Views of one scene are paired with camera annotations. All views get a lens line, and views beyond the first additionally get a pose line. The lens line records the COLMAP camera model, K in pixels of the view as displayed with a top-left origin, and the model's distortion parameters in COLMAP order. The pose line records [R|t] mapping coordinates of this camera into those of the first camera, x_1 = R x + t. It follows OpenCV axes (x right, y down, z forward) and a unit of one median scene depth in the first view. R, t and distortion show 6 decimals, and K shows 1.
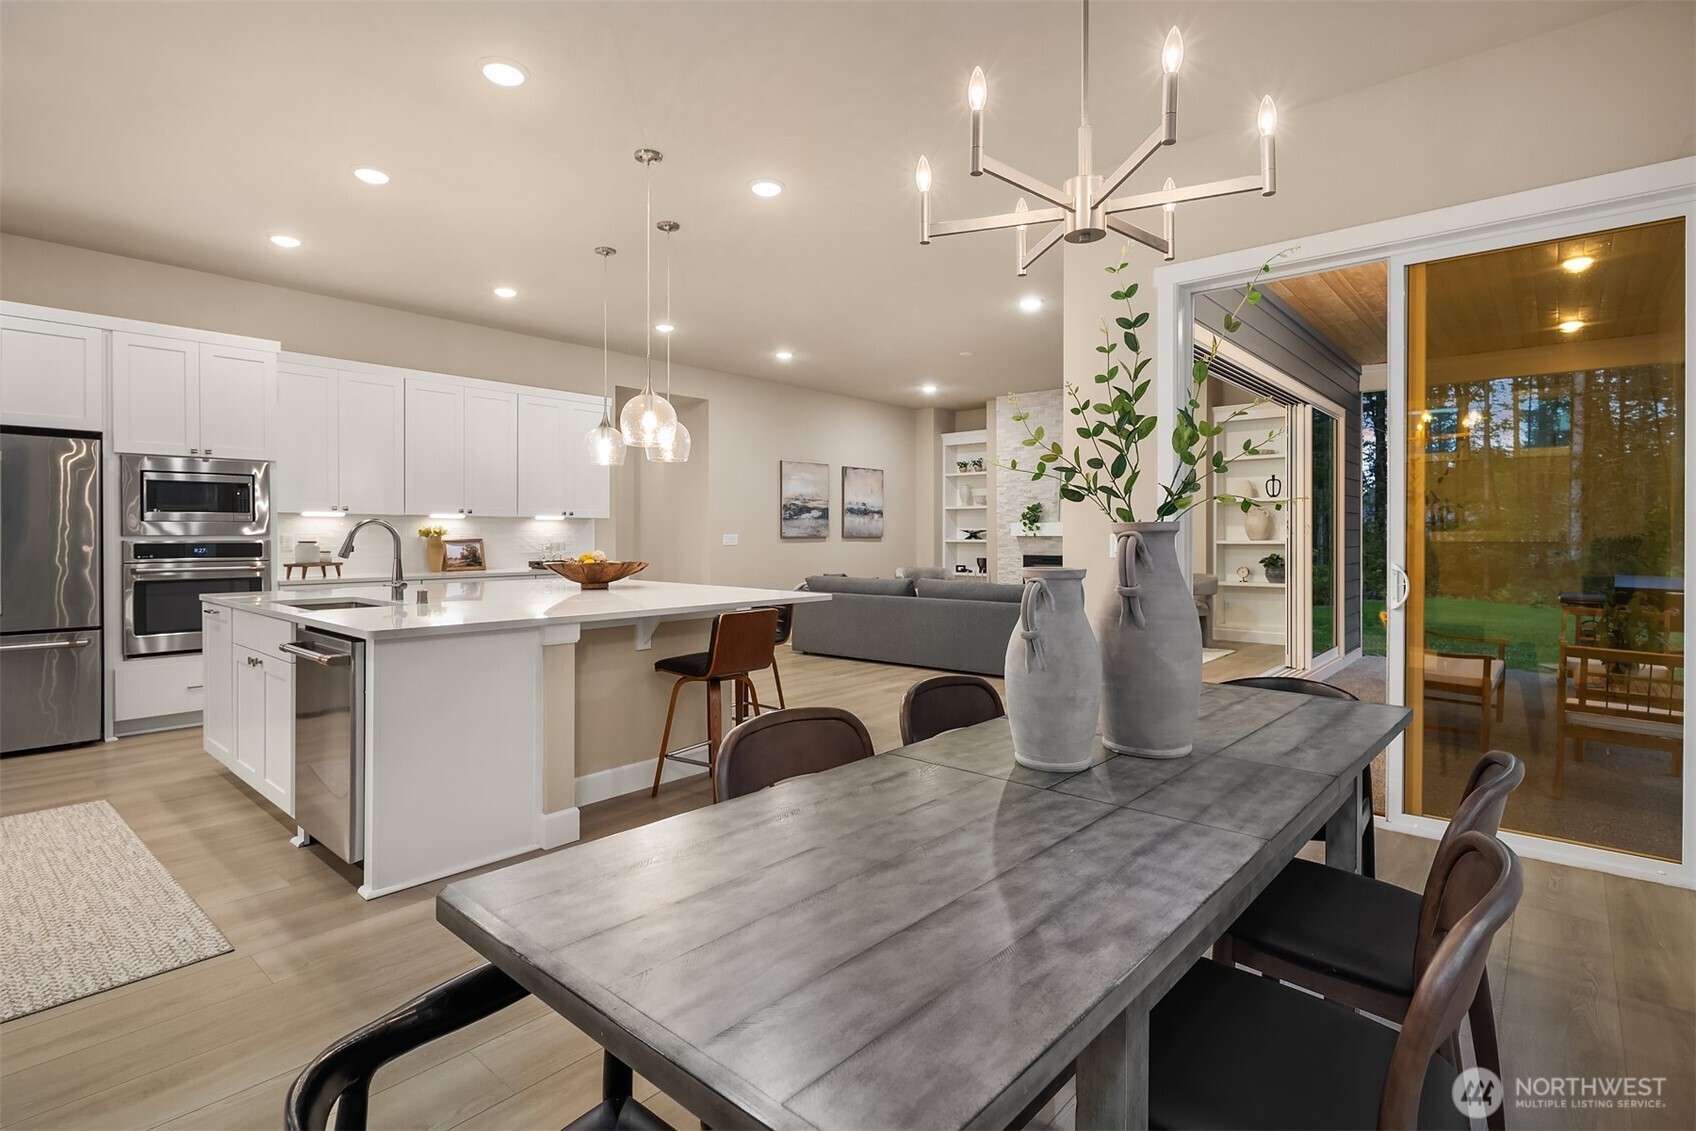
lens RADIAL K [[827.0, 0, 822.0], [0, 827.0, 537.0], [0, 0, 1]] dist [0.003571, -0.002806]
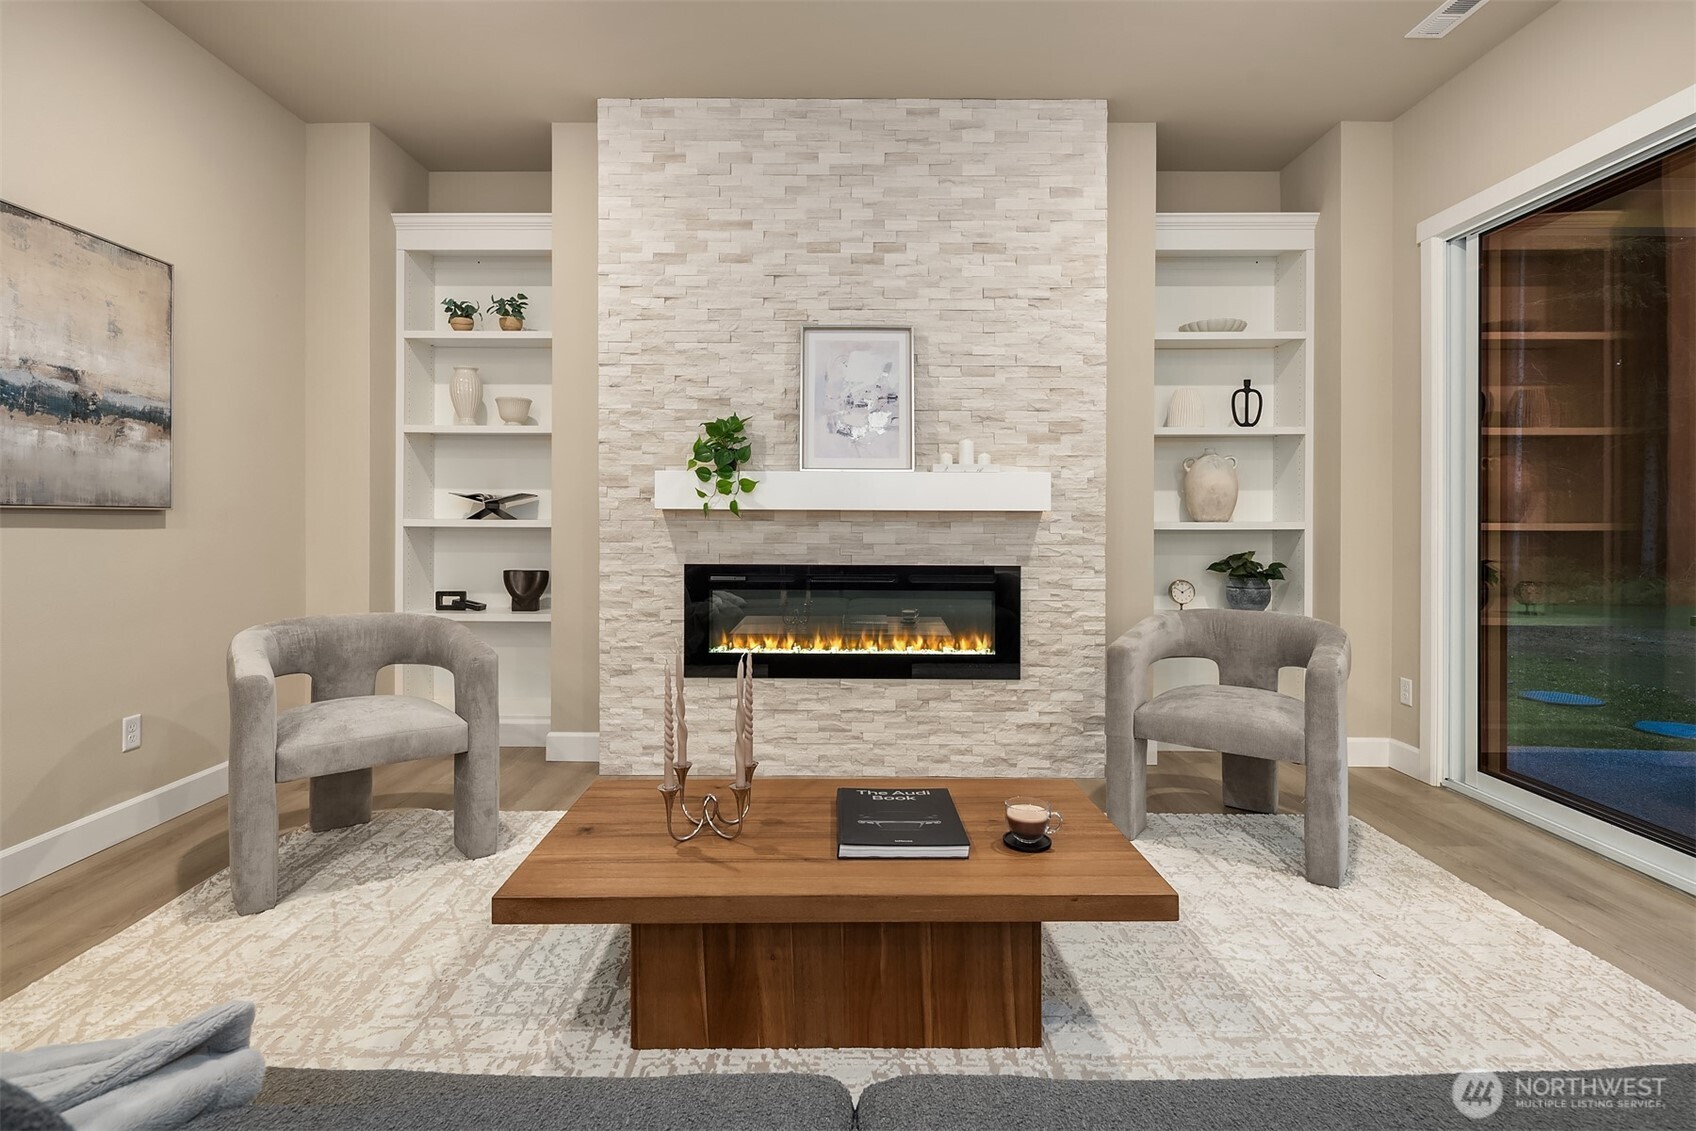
lens RADIAL K [[827.0, 0, 843.7], [0, 827.0, 519.3], [0, 0, 1]] dist [0.003571, -0.002806]
pose [[0.741211, 0.001931, 0.671269, 0.059139], [-0.002513, 0.999997, -0.000101, 0.002912], [-0.671267, -0.001612, 0.741214, 0.698578]]
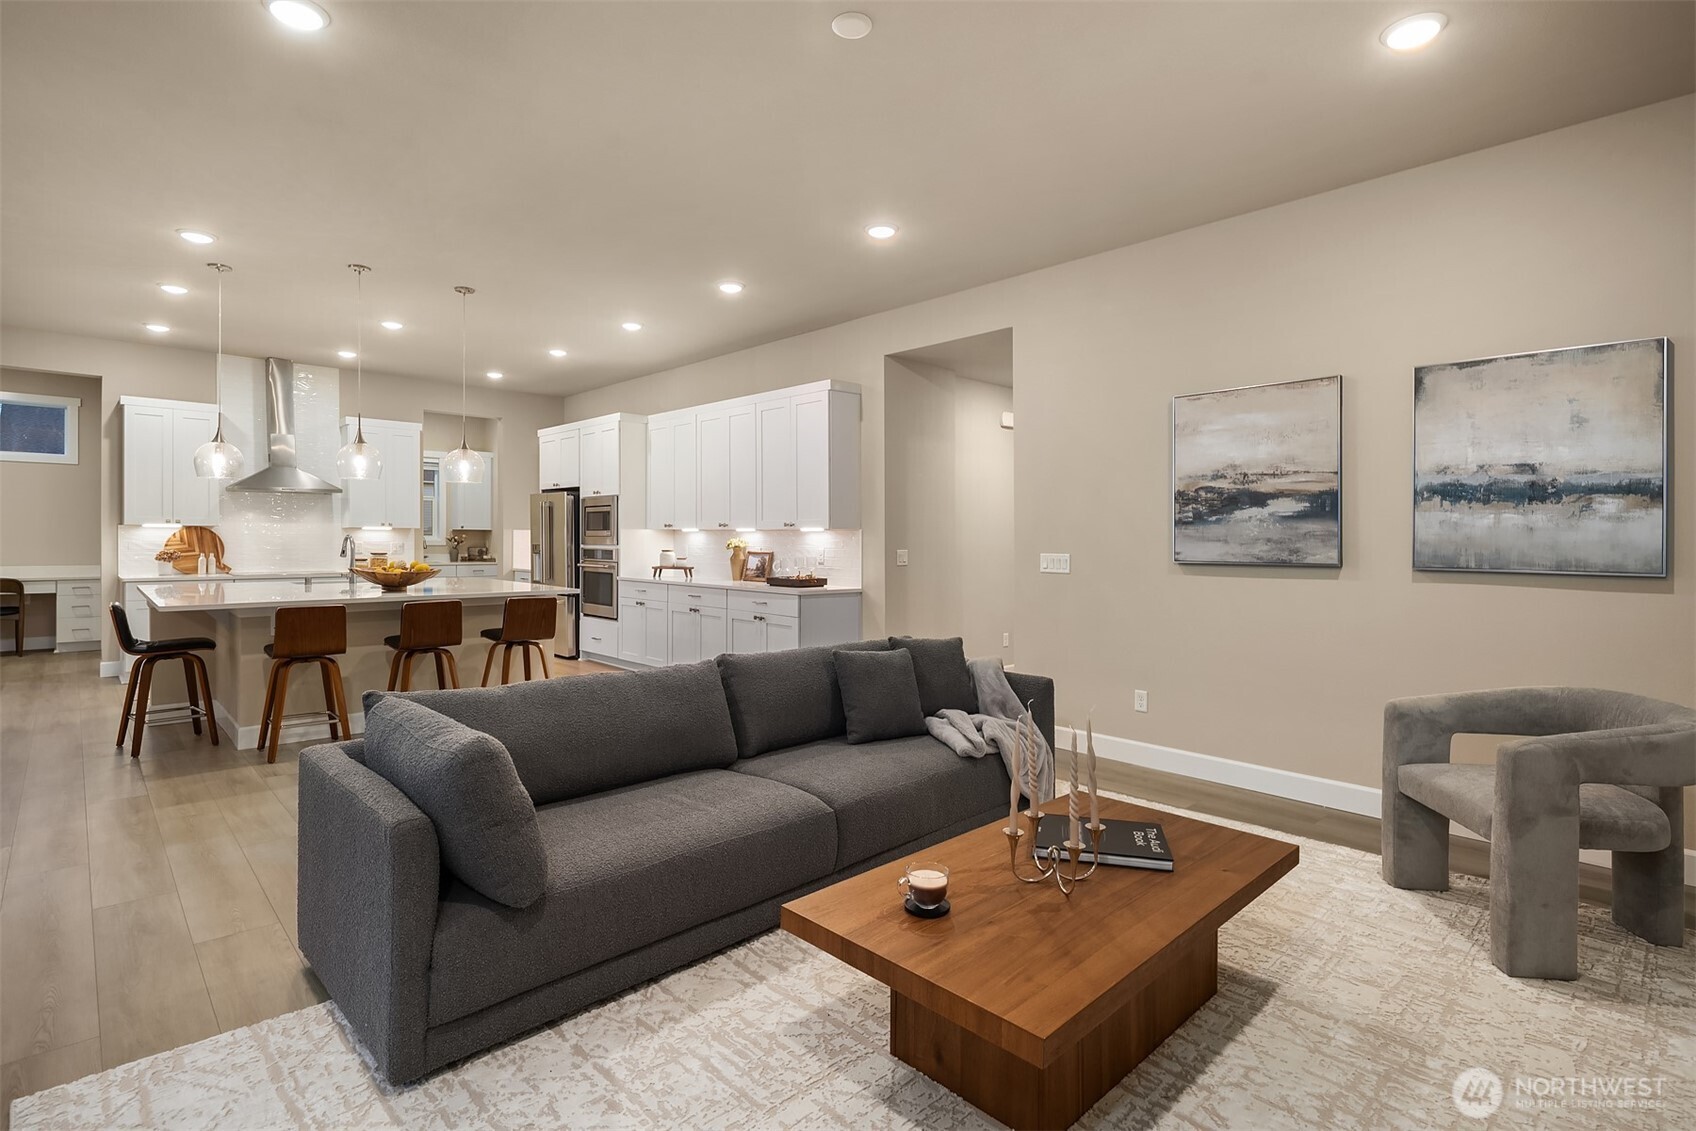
lens RADIAL K [[827.0, 0, 831.8], [0, 827.0, 536.8], [0, 0, 1]] dist [0.003571, -0.002806]
pose [[-0.088992, 0.000608, -0.996032, 0.408724], [-0.006859, 0.999976, 0.001223, -0.012436], [0.996009, 0.006941, -0.088985, 0.802151]]
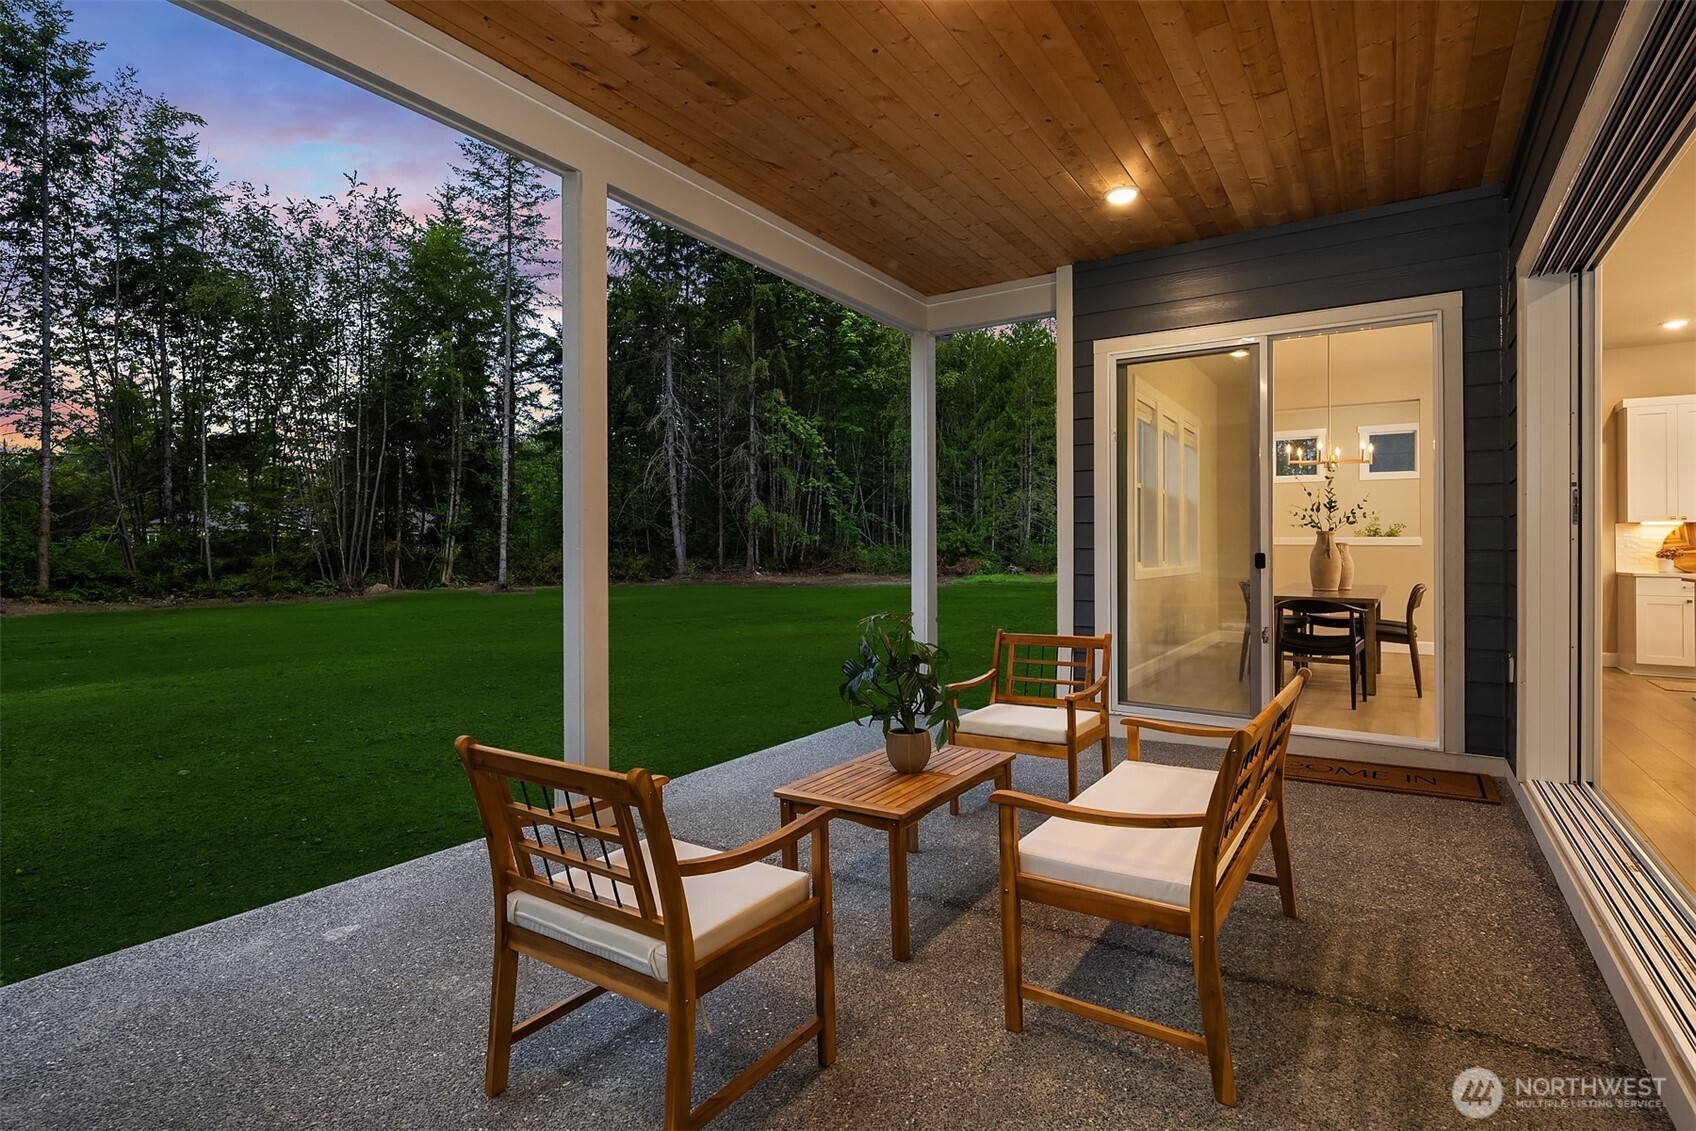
lens RADIAL K [[827.0, 0, 844.9], [0, 827.0, 551.5], [0, 0, 1]] dist [0.003571, -0.002806]
pose [[-0.988530, -0.003622, -0.150981, 0.549099], [-0.004163, 0.999986, 0.003264, 0.008327], [0.150967, 0.003855, -0.988531, 0.756015]]
